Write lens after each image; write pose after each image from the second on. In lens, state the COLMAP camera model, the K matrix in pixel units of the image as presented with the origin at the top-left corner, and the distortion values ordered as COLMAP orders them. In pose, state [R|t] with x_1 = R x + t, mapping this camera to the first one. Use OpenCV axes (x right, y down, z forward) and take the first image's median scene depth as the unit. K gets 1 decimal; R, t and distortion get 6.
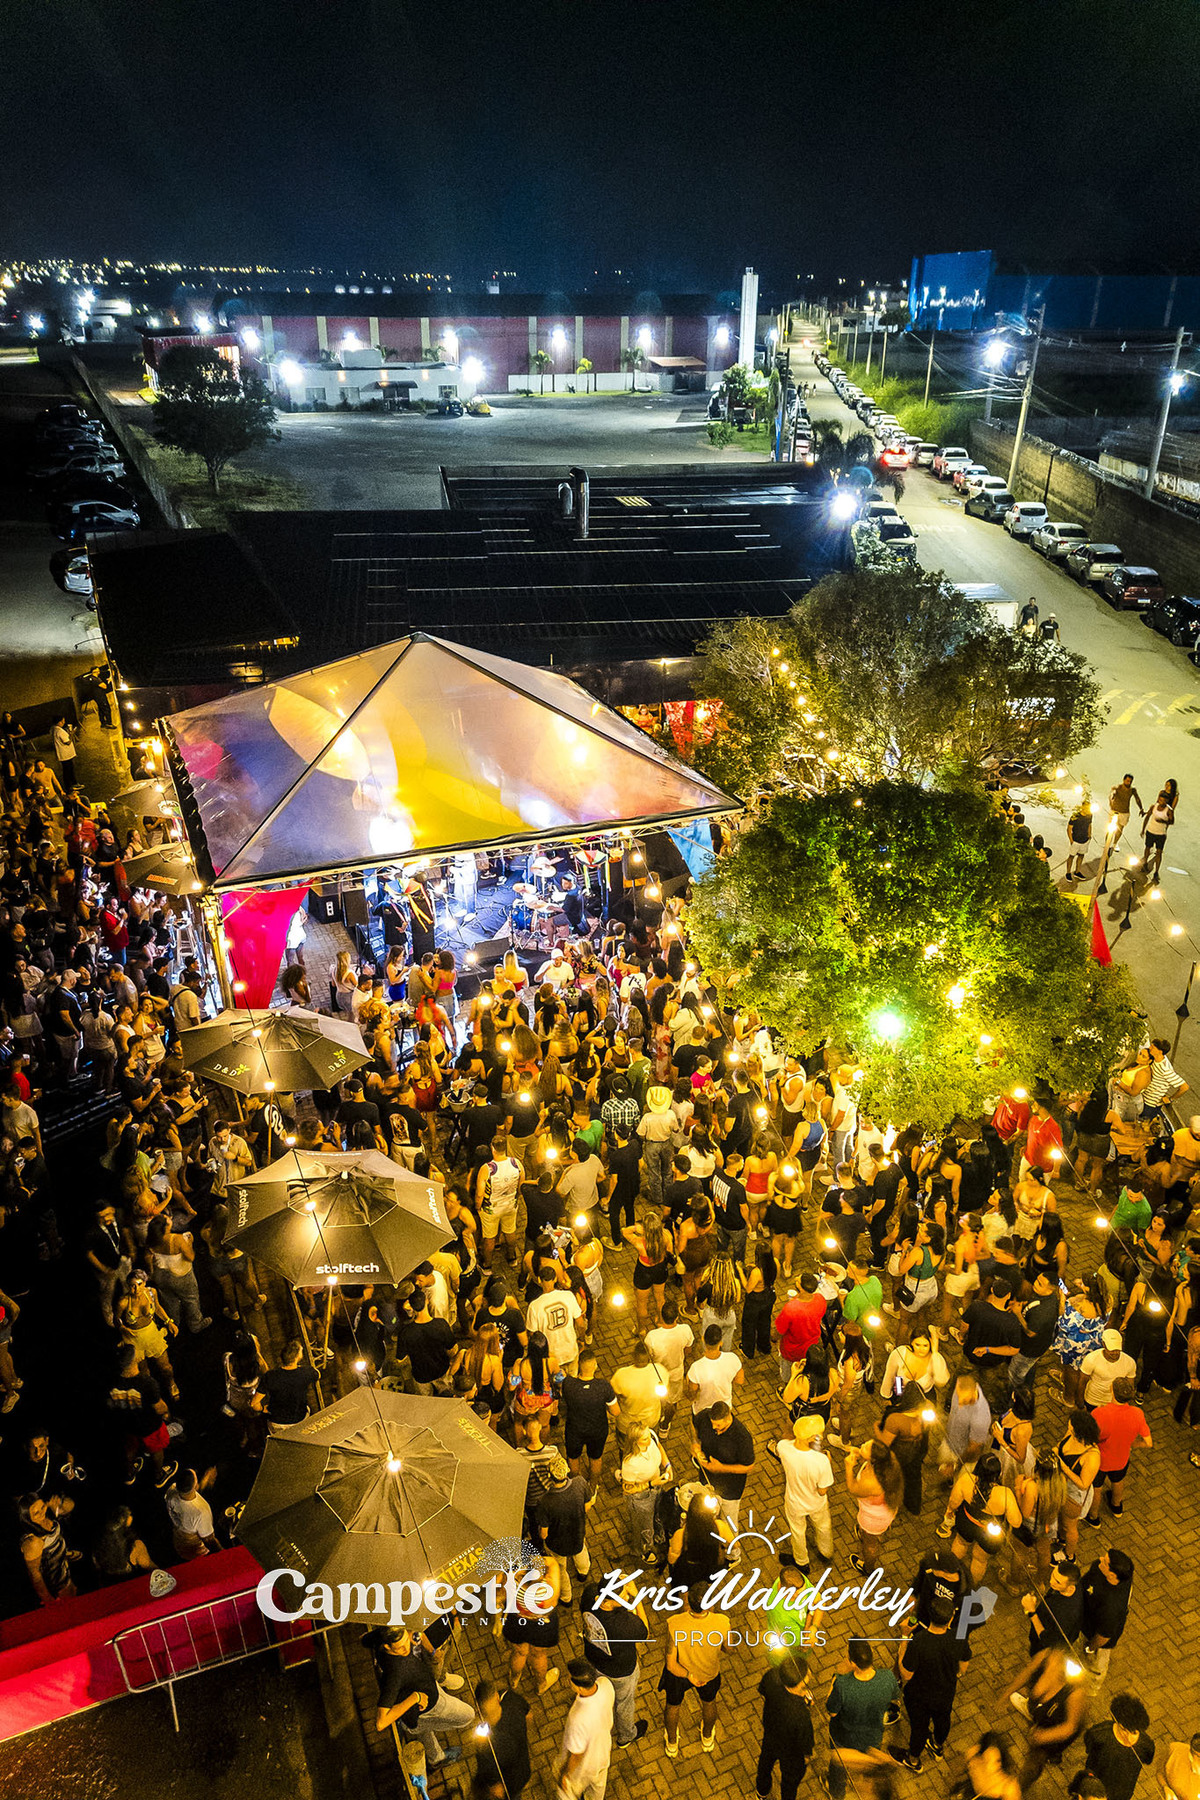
lens RADIAL K [[1252.1, 0, 598.3], [0, 1252.1, 897.5], [0, 0, 1]] dist [0.076343, -0.073656]
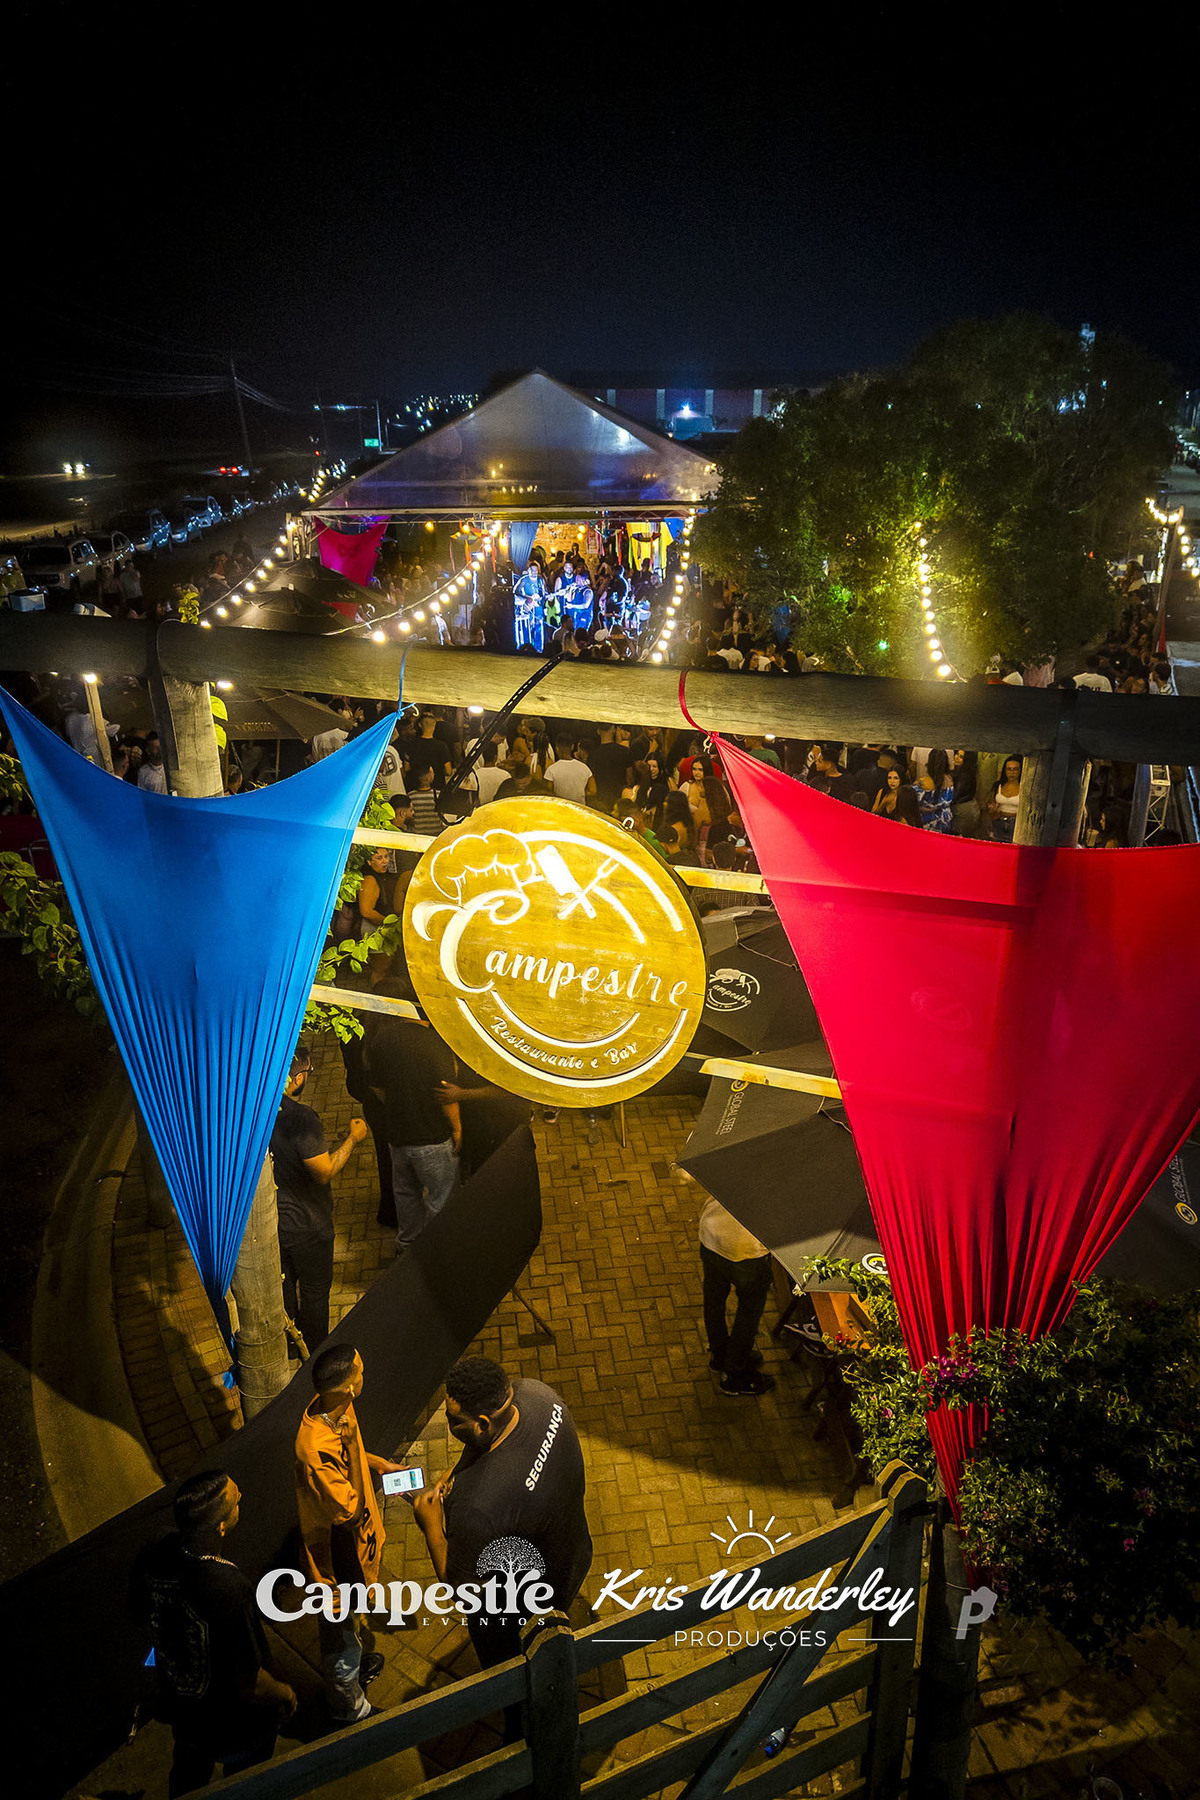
lens RADIAL K [[1252.1, 0, 598.5], [0, 1252.1, 897.8], [0, 0, 1]] dist [0.076343, -0.073656]
pose [[0.964727, 0.087917, -0.248139, 0.113391], [-0.108688, 0.991518, -0.071261, 0.162471], [0.239769, 0.095717, 0.966100, -0.011071]]
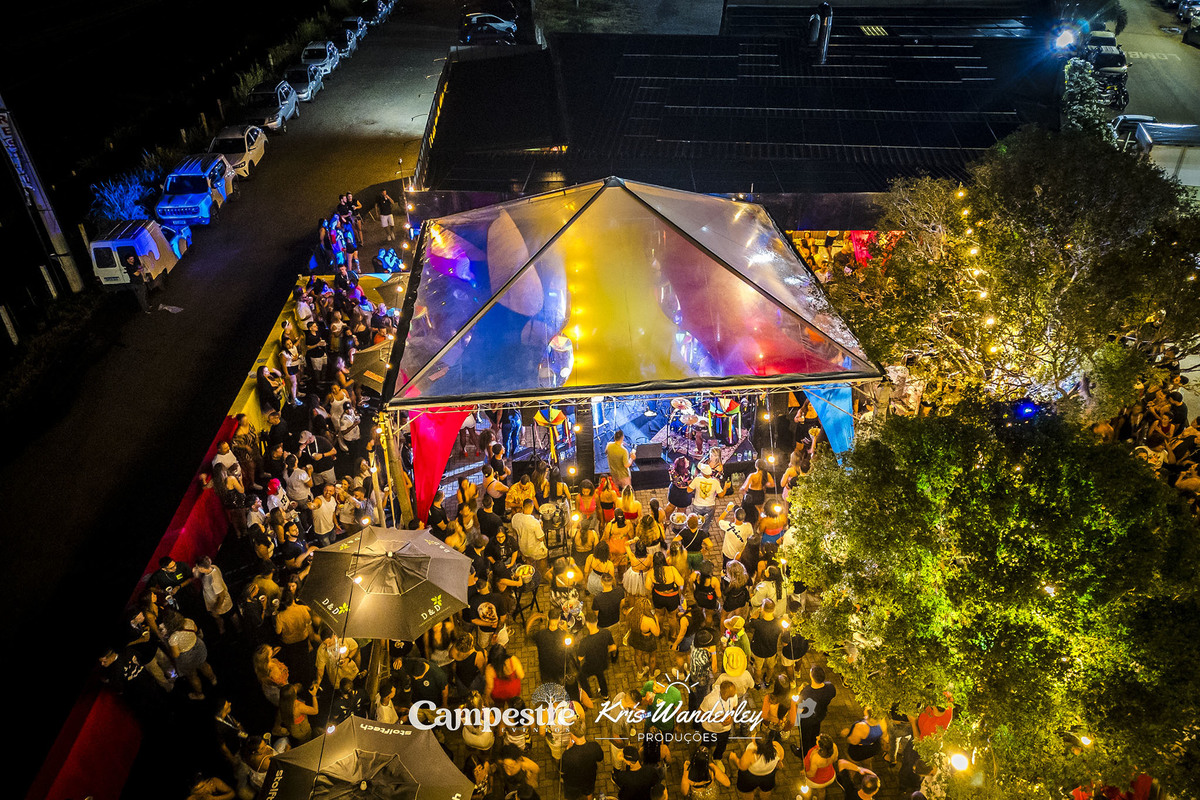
lens RADIAL K [[834.7, 0, 604.7], [0, 834.7, 396.1], [0, 0, 1]] dist [0.076343, -0.073656]
pose [[0.959228, 0.141480, -0.244673, 0.031822], [-0.109240, 0.984004, 0.140721, -0.060366], [0.260668, -0.108255, 0.959340, 0.123811]]
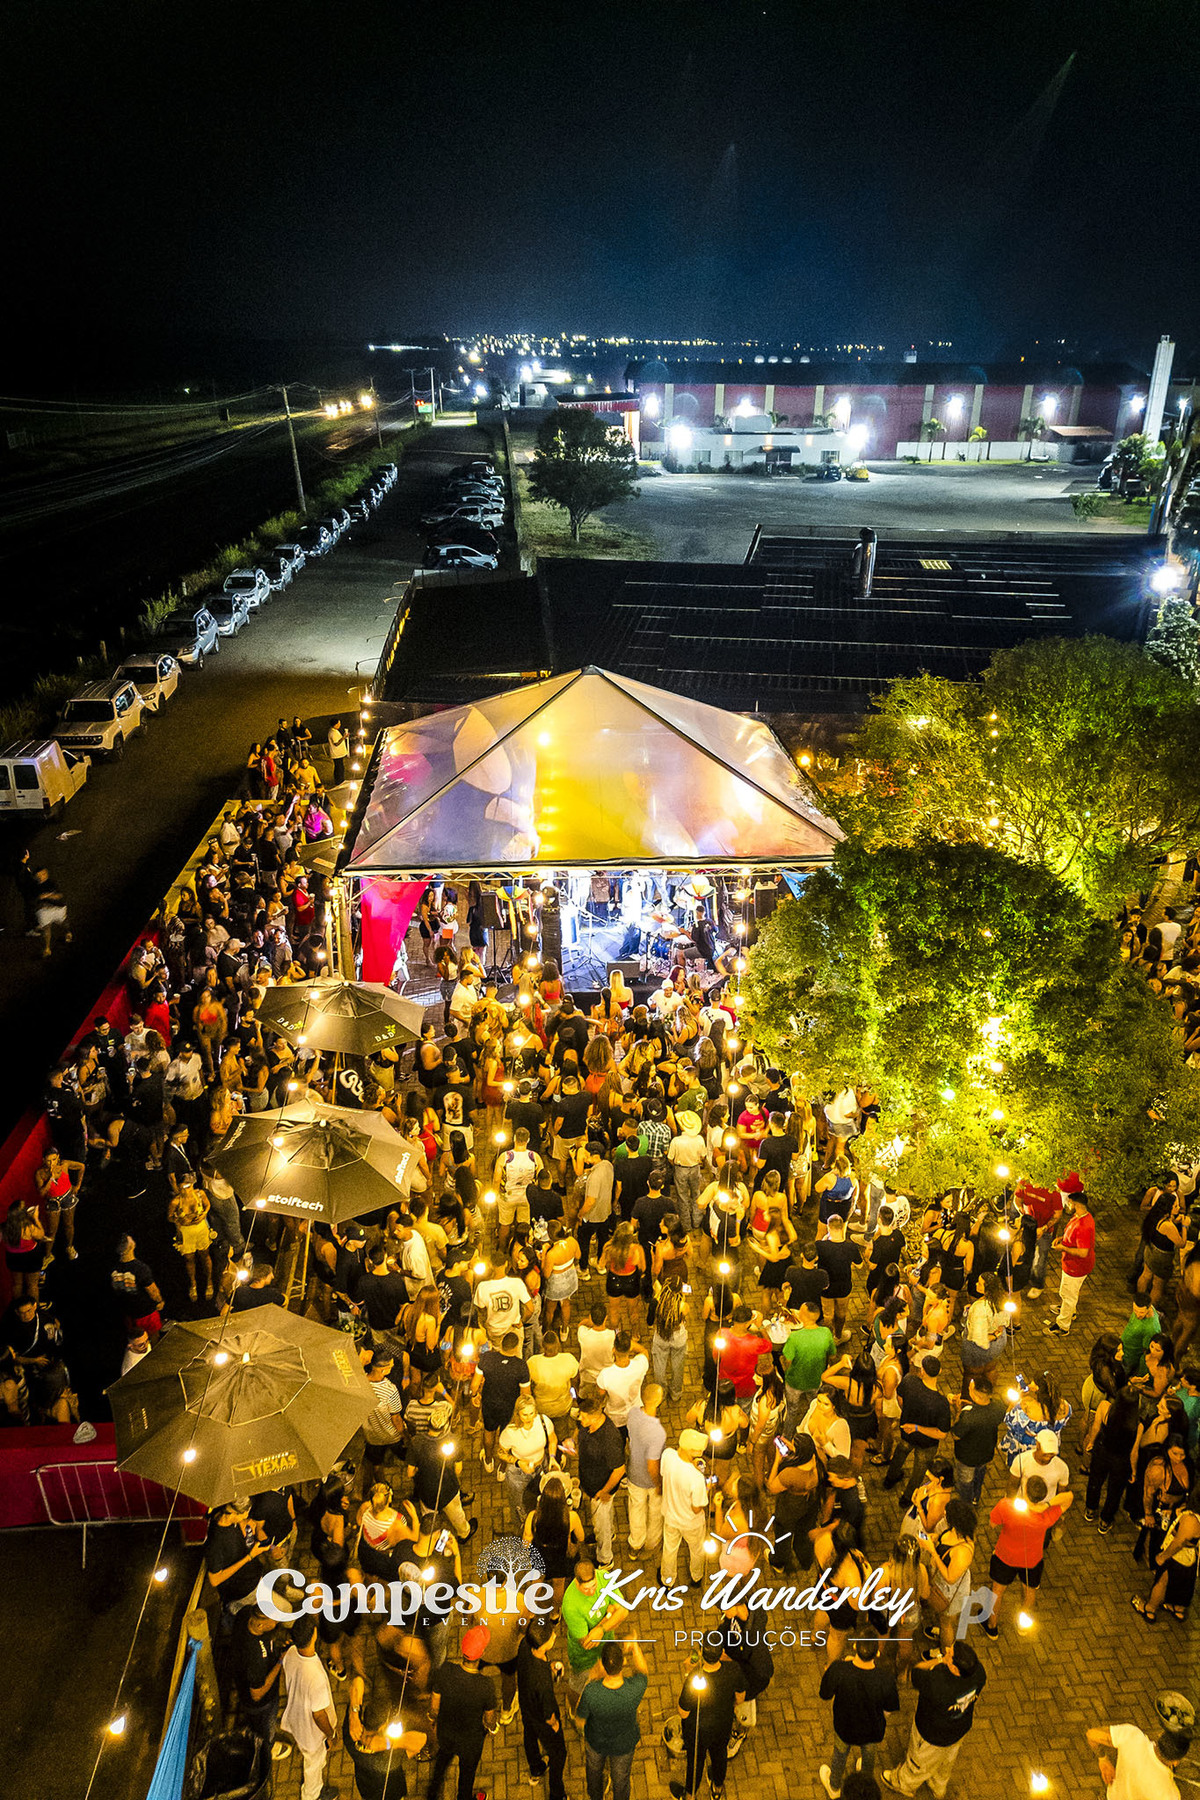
lens RADIAL K [[1252.1, 0, 598.6], [0, 1252.1, 898.7], [0, 0, 1]] dist [0.076343, -0.073656]
pose [[0.952974, 0.124582, -0.276261, 0.090412], [-0.136810, 0.990273, -0.025362, 0.005581], [0.270414, 0.061965, 0.960748, -0.003668]]
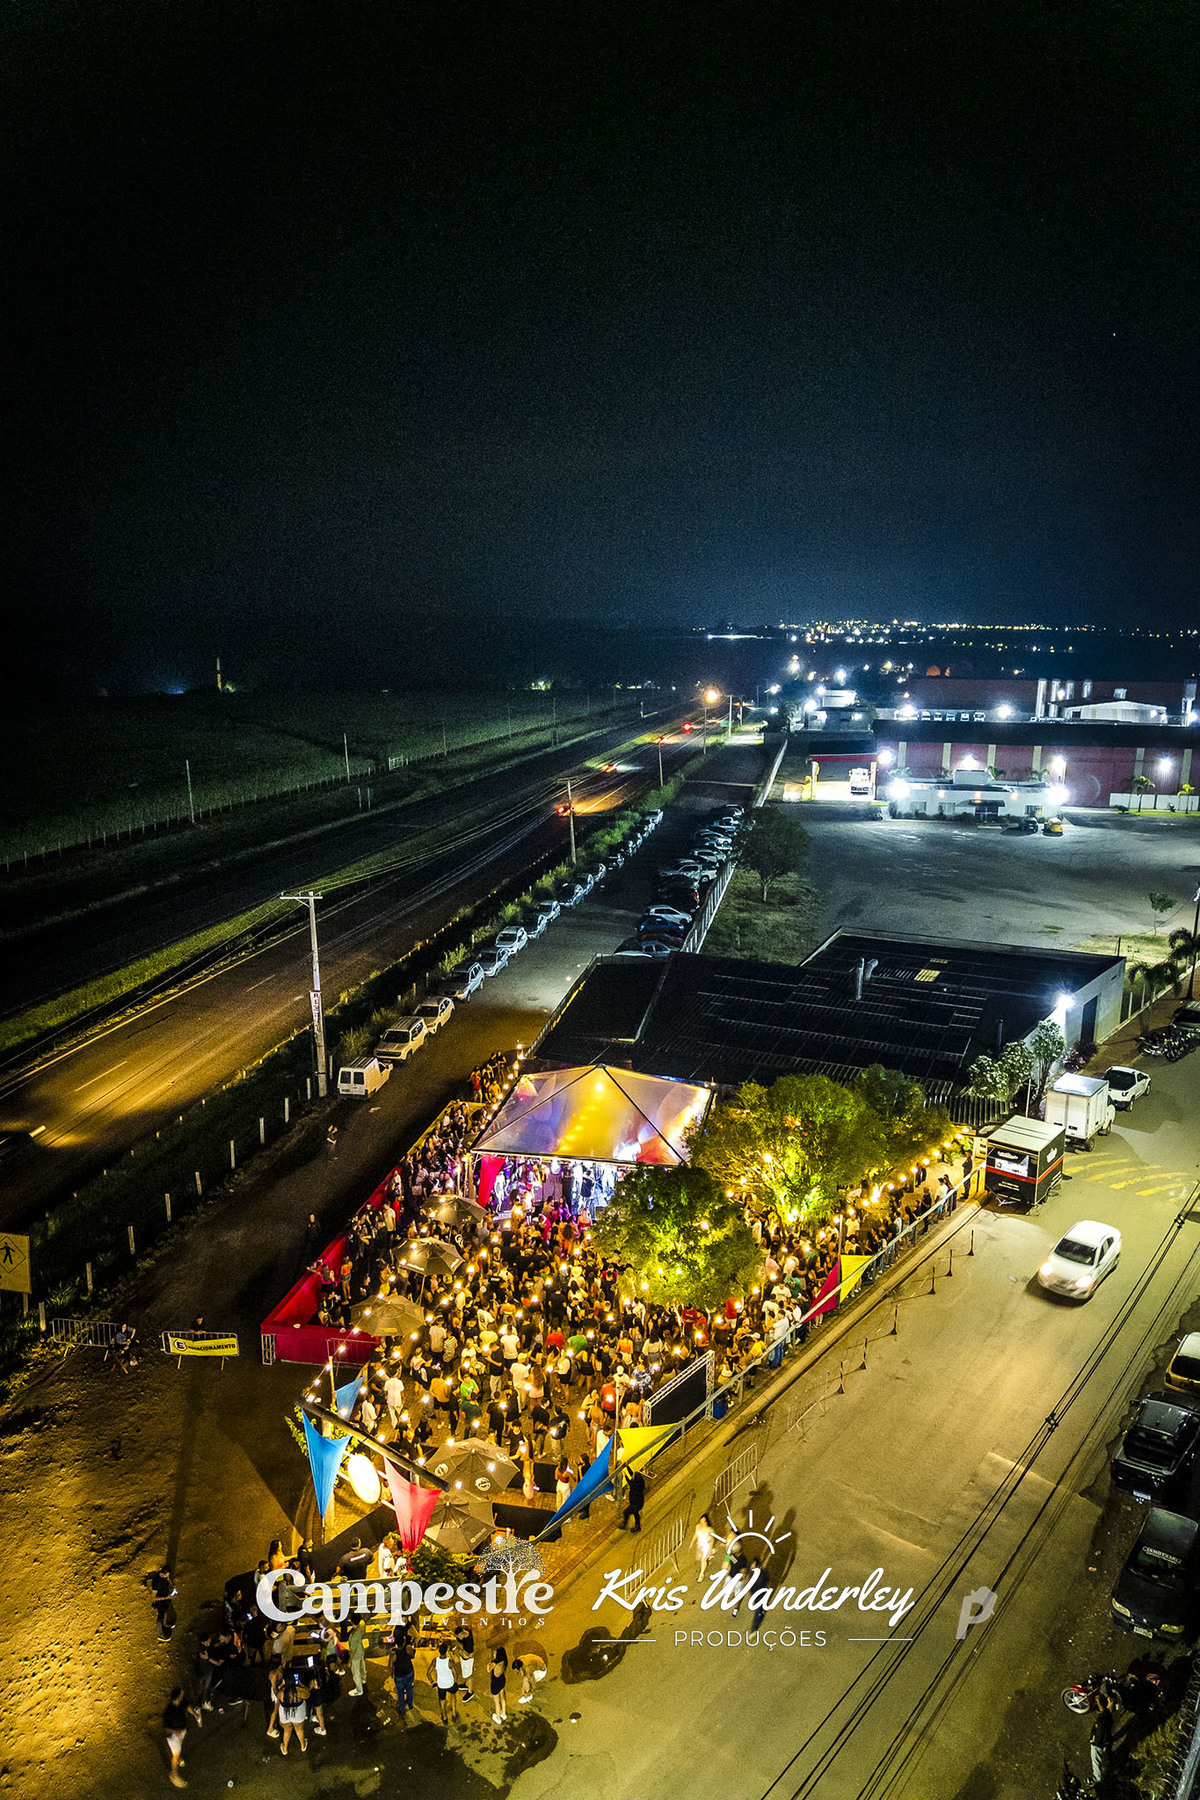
lens RADIAL K [[1252.1, 0, 600.0], [0, 1252.1, 909.3], [0, 0, 1]] dist [0.076343, -0.073656]
pose [[0.847463, 0.124431, -0.516065, 0.503903], [-0.242005, 0.955804, -0.166952, -0.048203], [0.472483, 0.266376, 0.840122, -0.508915]]
